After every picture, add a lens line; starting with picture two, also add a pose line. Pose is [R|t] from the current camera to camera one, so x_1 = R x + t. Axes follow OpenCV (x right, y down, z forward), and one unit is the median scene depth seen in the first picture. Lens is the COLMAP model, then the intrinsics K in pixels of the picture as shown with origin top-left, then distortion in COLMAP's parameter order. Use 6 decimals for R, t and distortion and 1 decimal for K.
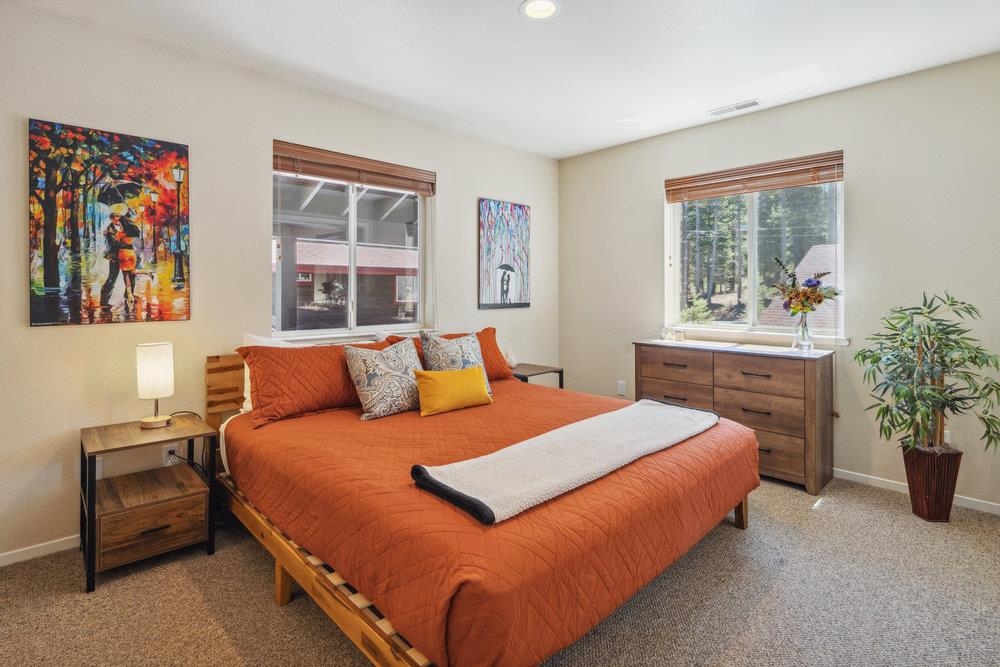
lens RADIAL K [[489.1, 0, 490.1], [0, 489.1, 286.7], [0, 0, 1]] dist [-0.003575, -0.000341]
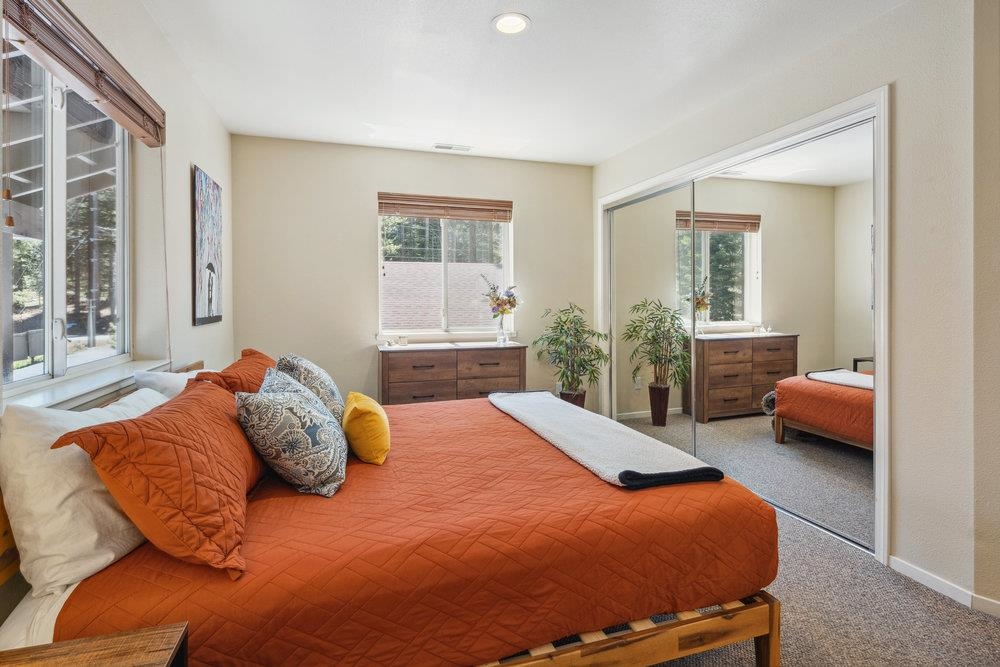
lens RADIAL K [[489.1, 0, 502.0], [0, 489.1, 300.8], [0, 0, 1]] dist [-0.003575, -0.000341]
pose [[0.435030, -0.003032, 0.900411, -0.577506], [-0.006914, 0.999954, 0.006708, 0.003635], [-0.900389, -0.009144, 0.434989, 0.391318]]
